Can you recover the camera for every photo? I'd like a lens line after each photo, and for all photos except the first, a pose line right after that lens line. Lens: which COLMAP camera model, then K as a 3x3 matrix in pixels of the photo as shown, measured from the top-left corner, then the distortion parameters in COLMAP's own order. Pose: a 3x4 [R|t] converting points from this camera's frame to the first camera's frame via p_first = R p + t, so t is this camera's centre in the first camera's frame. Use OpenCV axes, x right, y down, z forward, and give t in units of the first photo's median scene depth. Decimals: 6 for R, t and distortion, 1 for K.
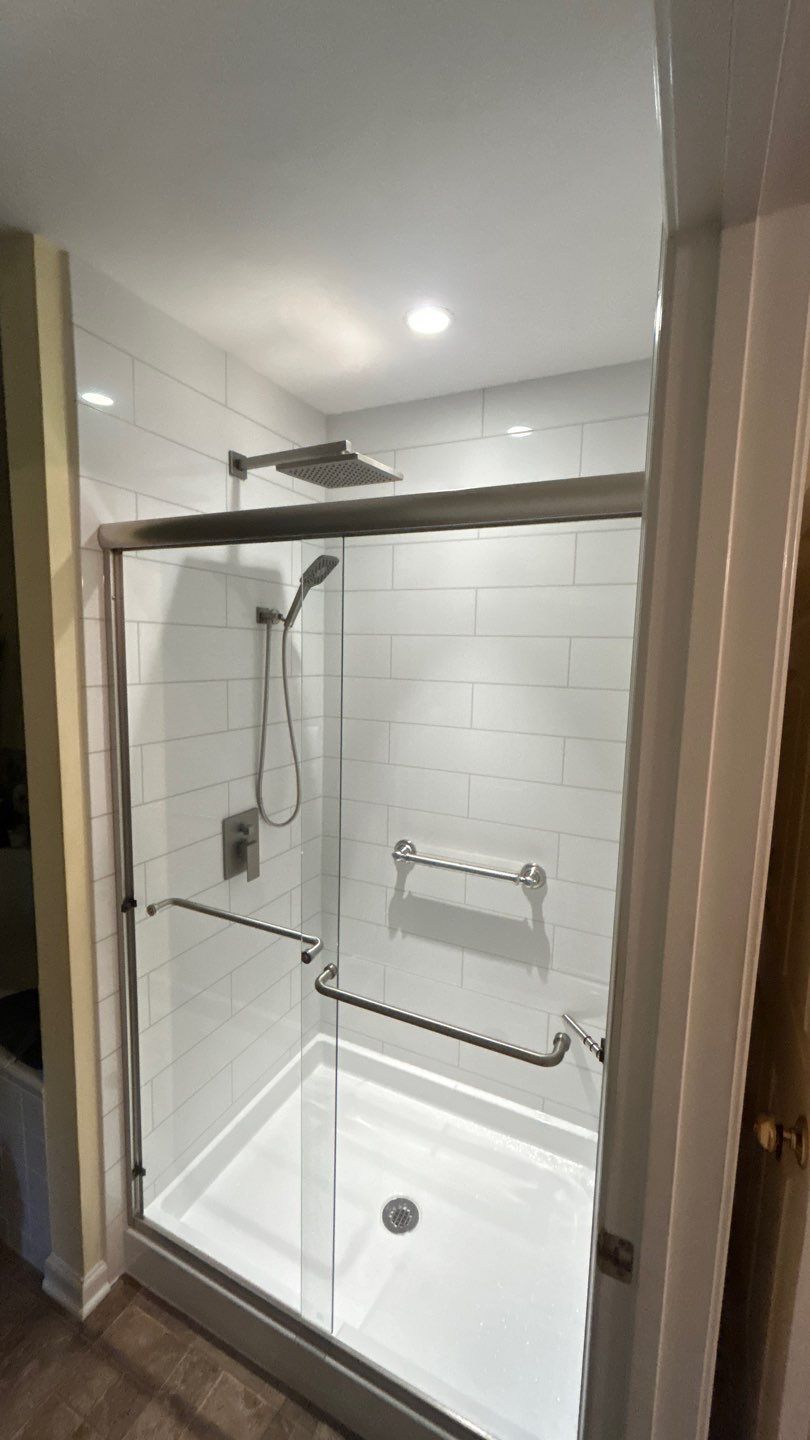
lens RADIAL K [[583.2, 0, 405.3], [0, 583.2, 721.1], [0, 0, 1]] dist [-0.000228, -0.000116]
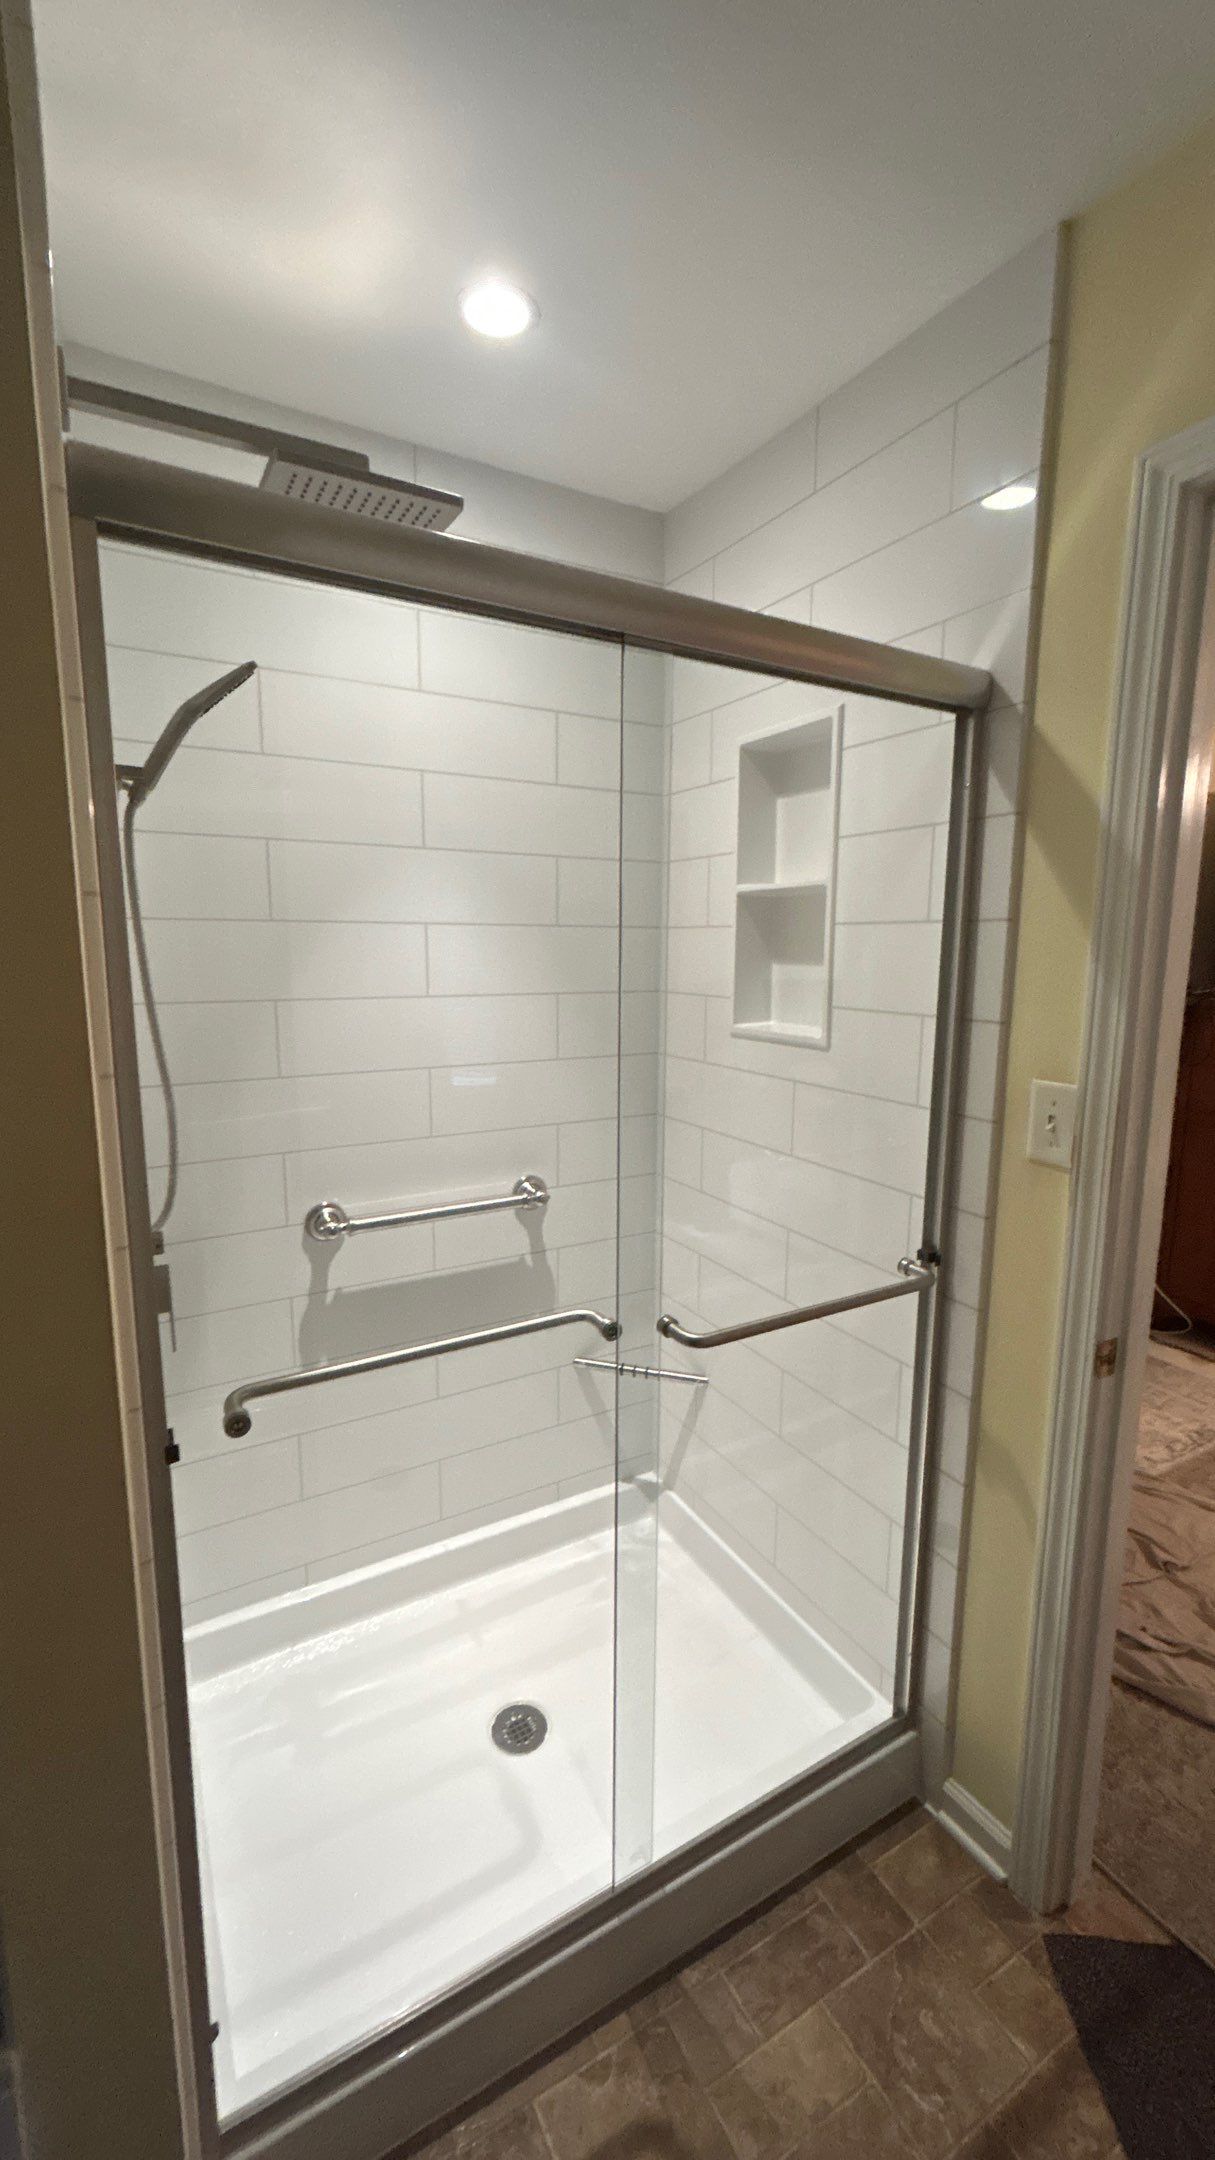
lens RADIAL K [[874.8, 0, 610.3], [0, 874.8, 1082.4], [0, 0, 1]] dist [-0.000228, -0.000116]
pose [[0.565741, -0.152174, 0.810419, -0.632379], [0.109363, 0.987988, 0.109171, 0.026573], [-0.817298, 0.026867, 0.575588, 0.321851]]
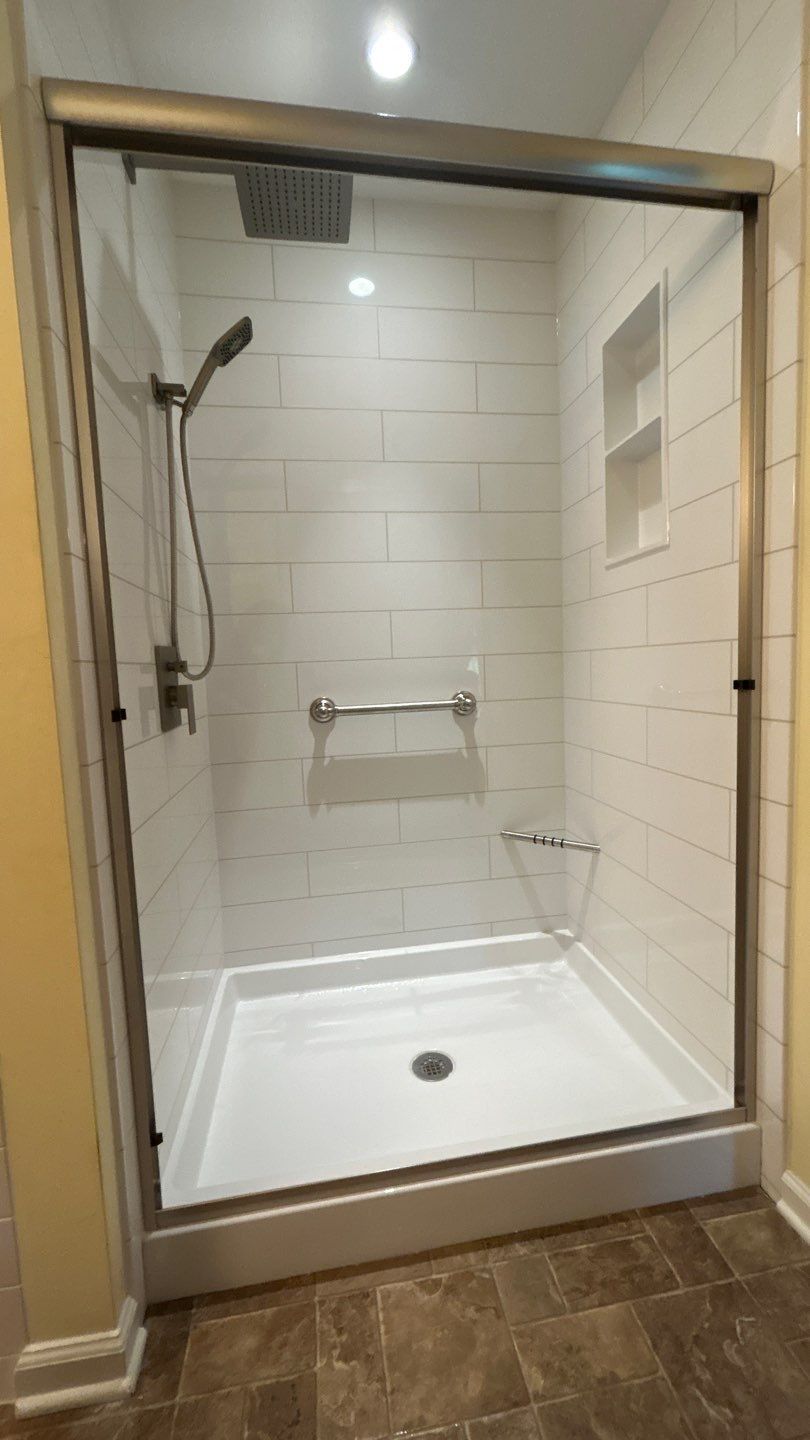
lens RADIAL K [[583.2, 0, 406.5], [0, 583.2, 718.9], [0, 0, 1]] dist [-0.000228, -0.000116]
pose [[0.816913, -0.110441, 0.566088, -0.485183], [0.131481, 0.991312, 0.003663, 0.302163], [-0.561575, 0.071437, 0.824336, 0.237846]]
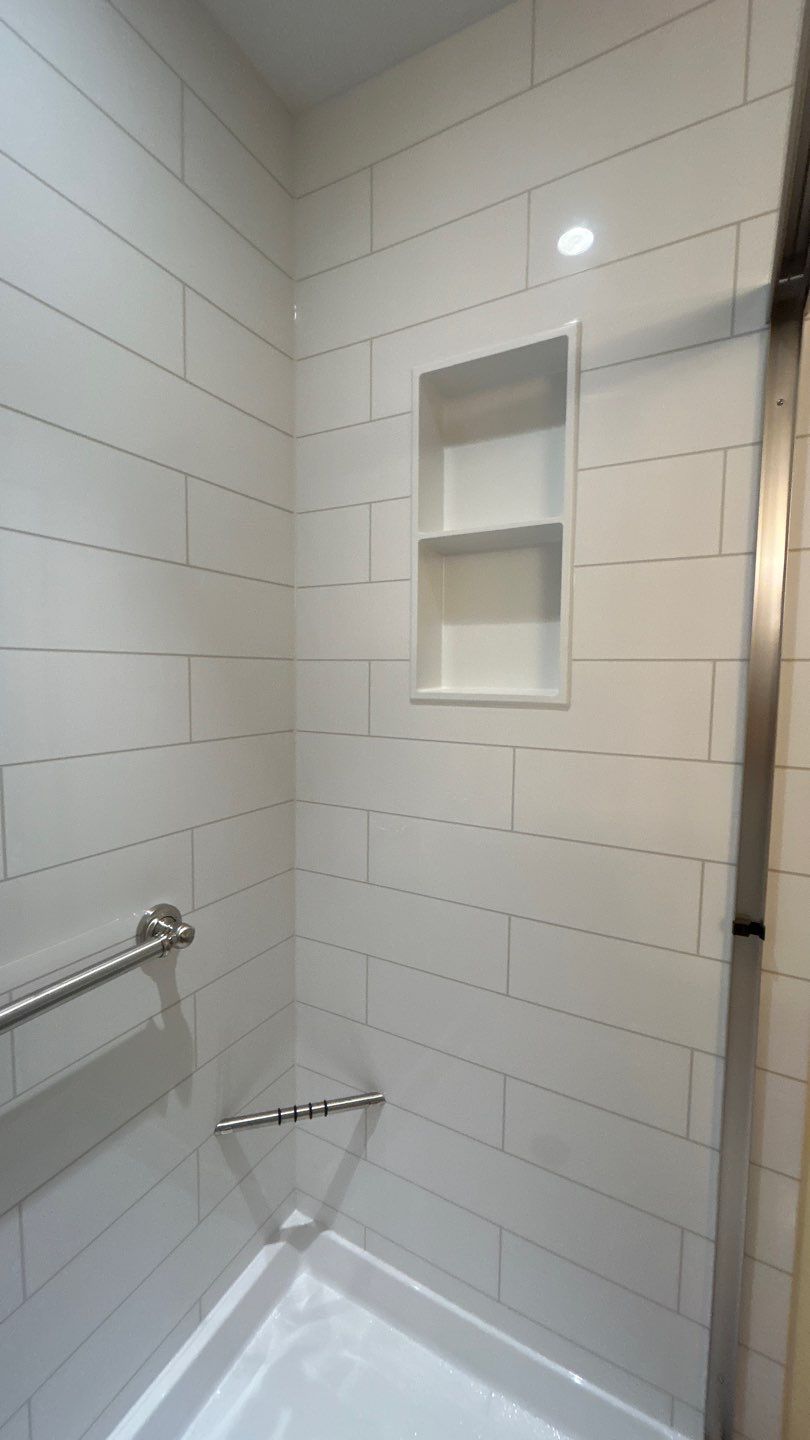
lens RADIAL K [[583.2, 0, 408.1], [0, 583.2, 717.2], [0, 0, 1]] dist [-0.000228, -0.000116]
pose [[0.048360, -0.106584, 0.993127, -0.294097], [0.113870, 0.988396, 0.100531, 0.055731], [-0.992318, 0.108226, 0.059936, 0.795370]]
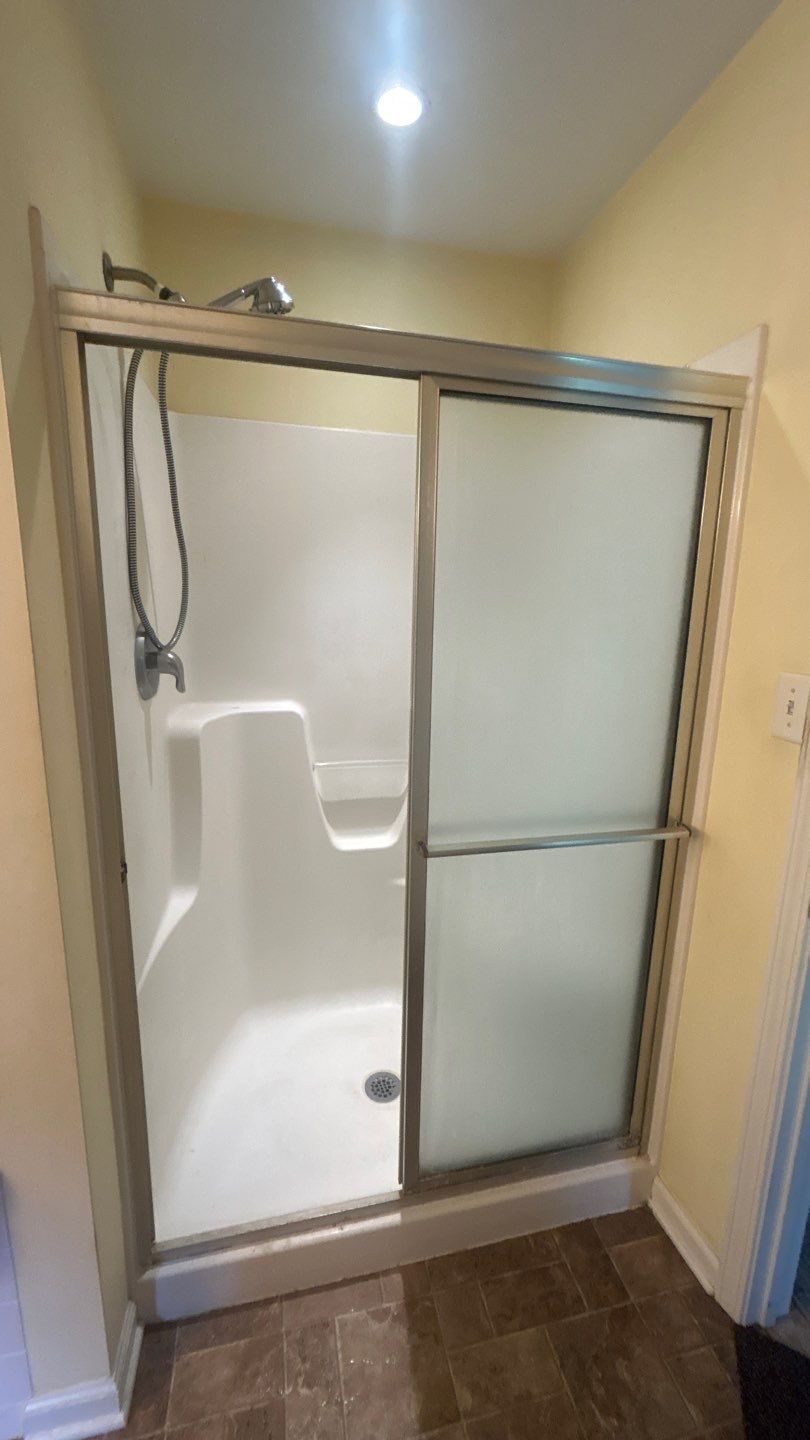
lens RADIAL K [[583.2, 0, 405.7], [0, 583.2, 718.8], [0, 0, 1]] dist [-0.000228, -0.000116]
pose [[0.778156, -0.133229, 0.613778, -0.504698], [0.075186, 0.989975, 0.119566, 0.091804], [-0.623555, -0.046893, 0.780372, 0.222218]]
